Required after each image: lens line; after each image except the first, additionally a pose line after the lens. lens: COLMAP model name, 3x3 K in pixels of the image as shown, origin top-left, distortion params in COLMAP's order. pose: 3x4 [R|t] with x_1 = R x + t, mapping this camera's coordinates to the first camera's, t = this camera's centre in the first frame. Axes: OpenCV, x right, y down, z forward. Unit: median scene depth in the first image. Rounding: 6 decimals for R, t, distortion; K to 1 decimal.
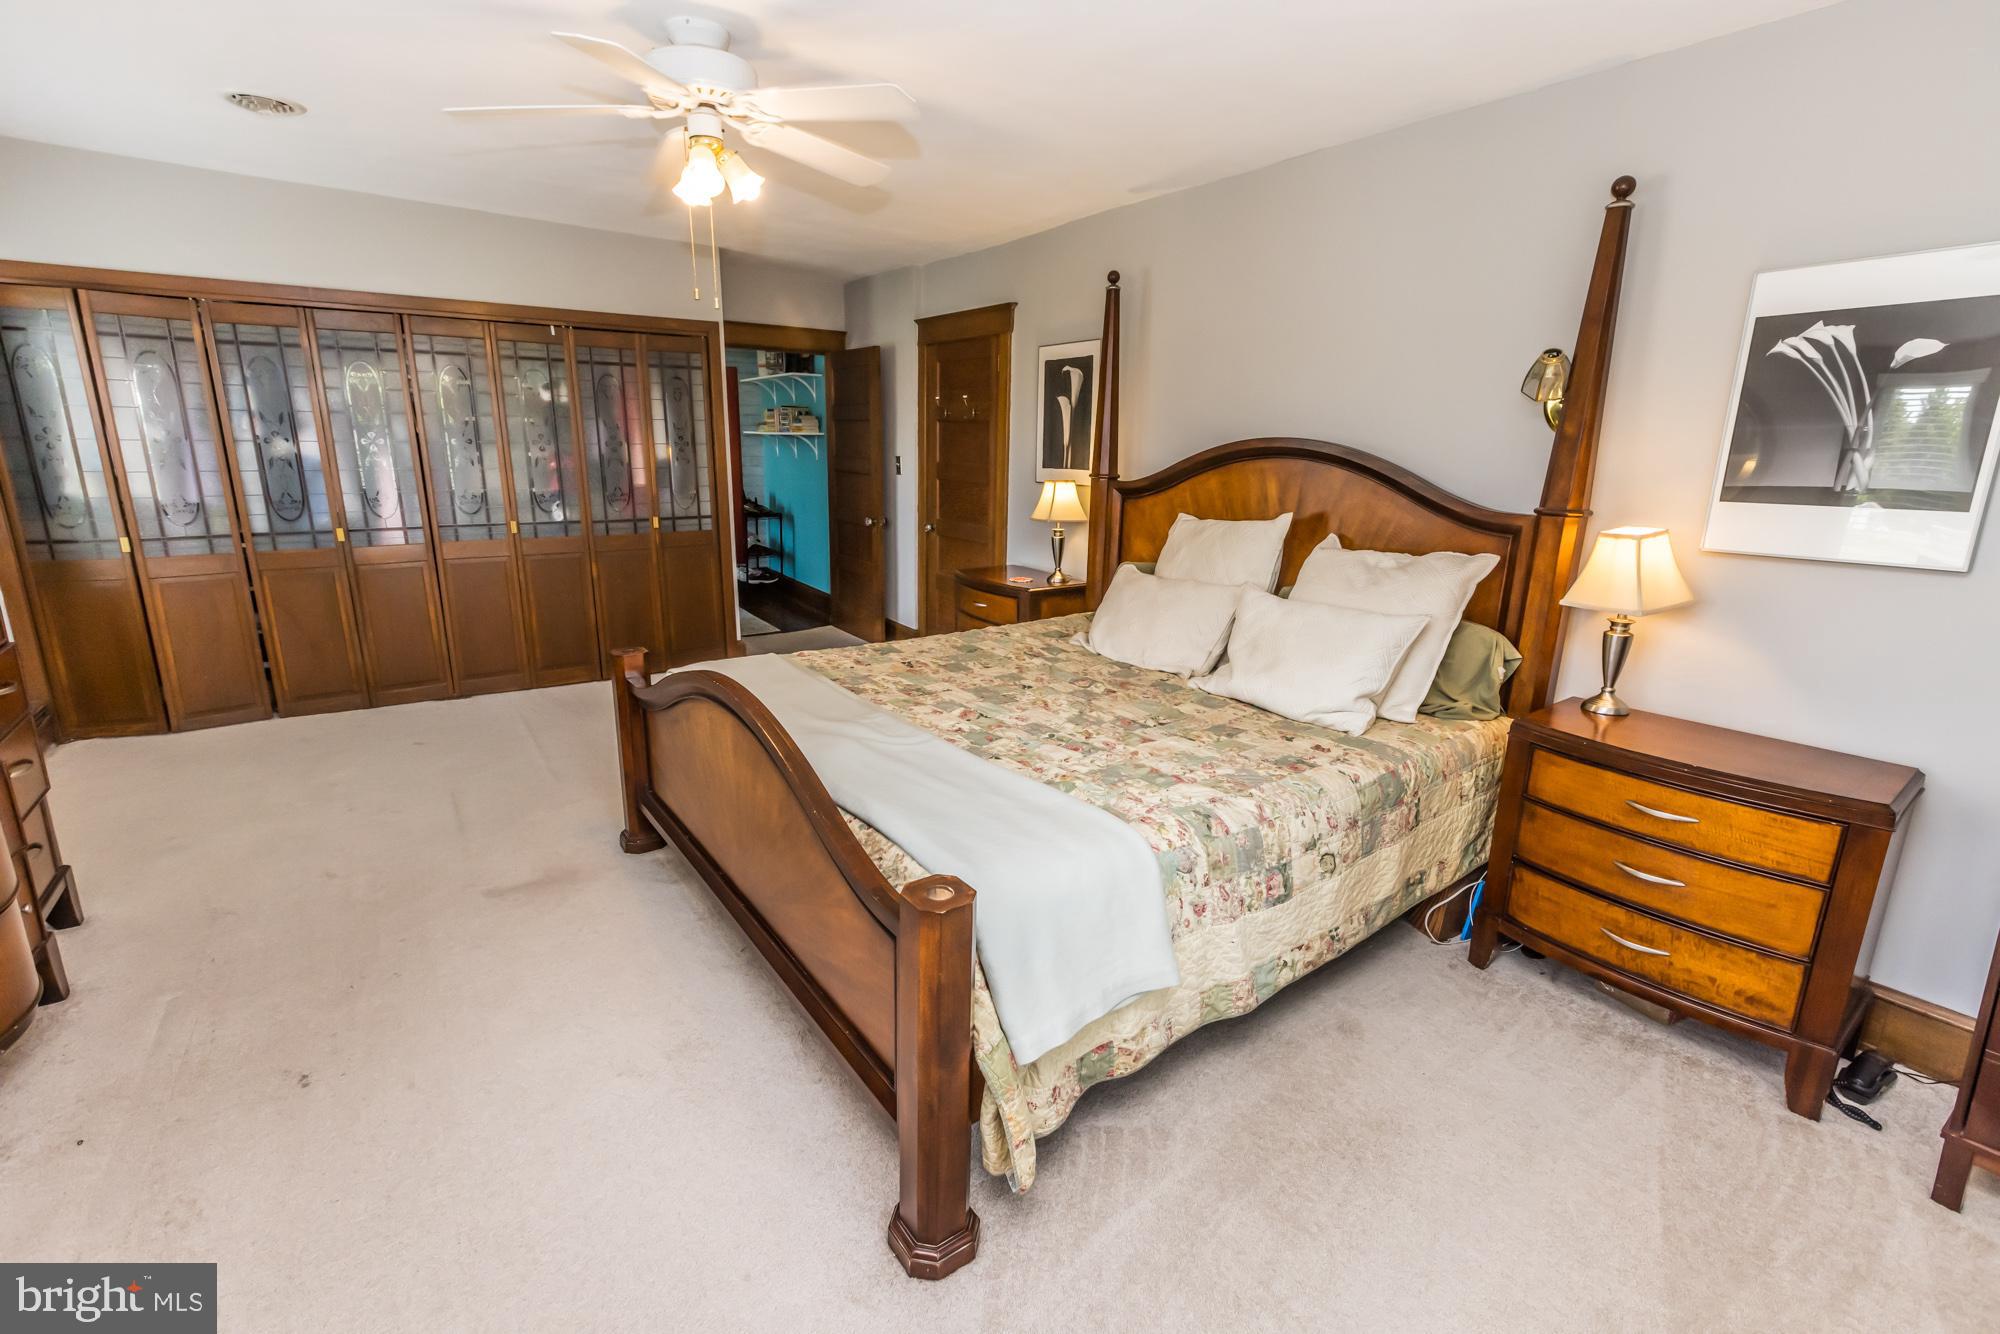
lens RADIAL K [[887.0, 0, 988.9], [0, 887.0, 657.4], [0, 0, 1]] dist [0.005564, 0.000065]
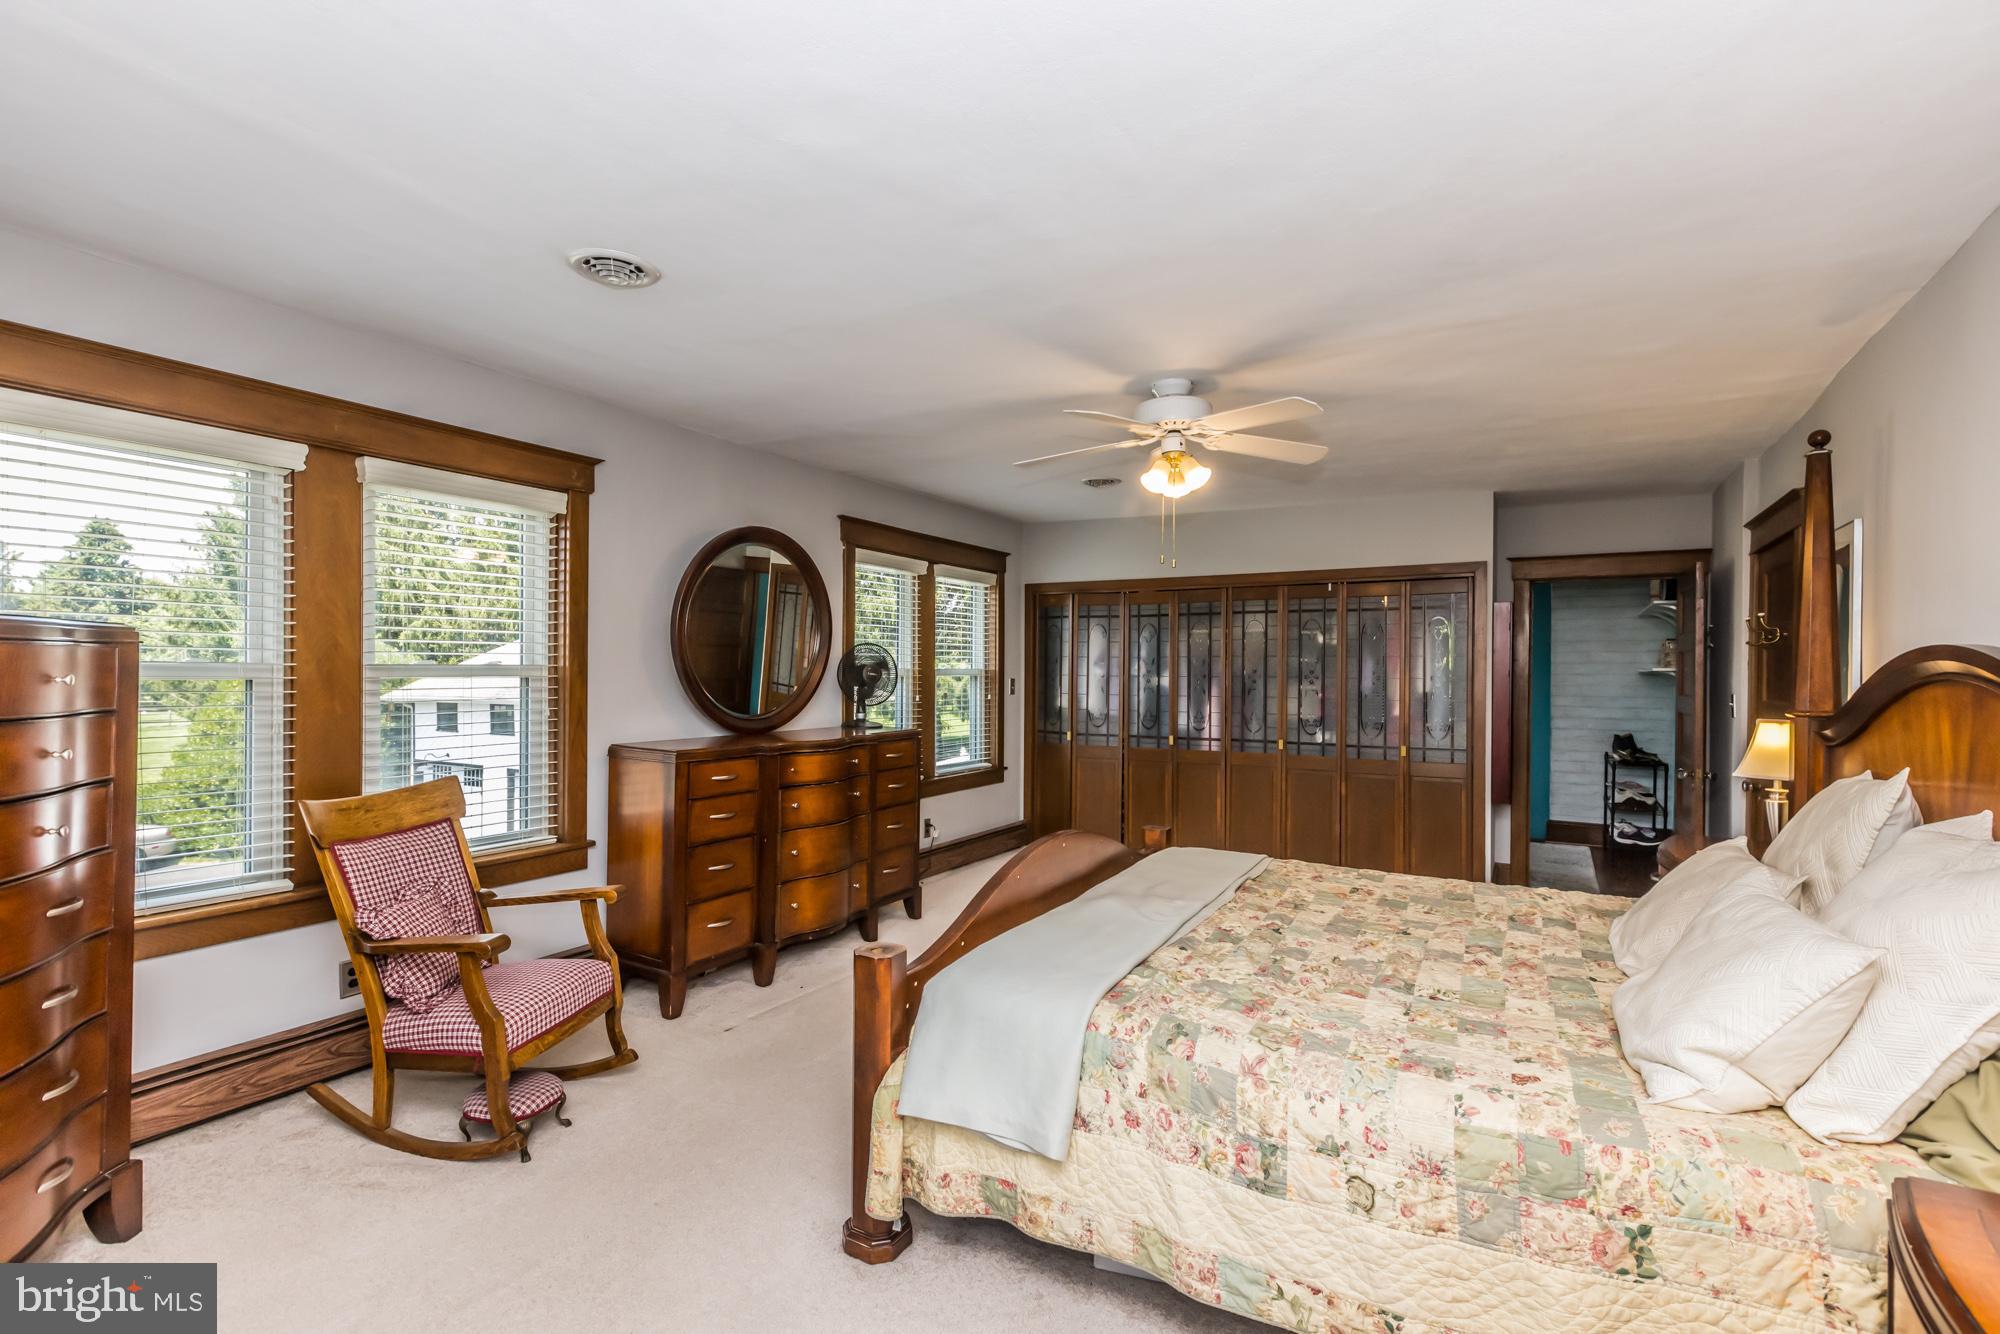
lens RADIAL K [[887.0, 0, 990.1], [0, 887.0, 671.5], [0, 0, 1]] dist [0.005564, 0.000065]
pose [[0.410899, -0.013863, -0.911575, 0.533274], [-0.222758, 0.968052, -0.115132, -0.019690], [0.884048, 0.250368, 0.394684, 0.185514]]
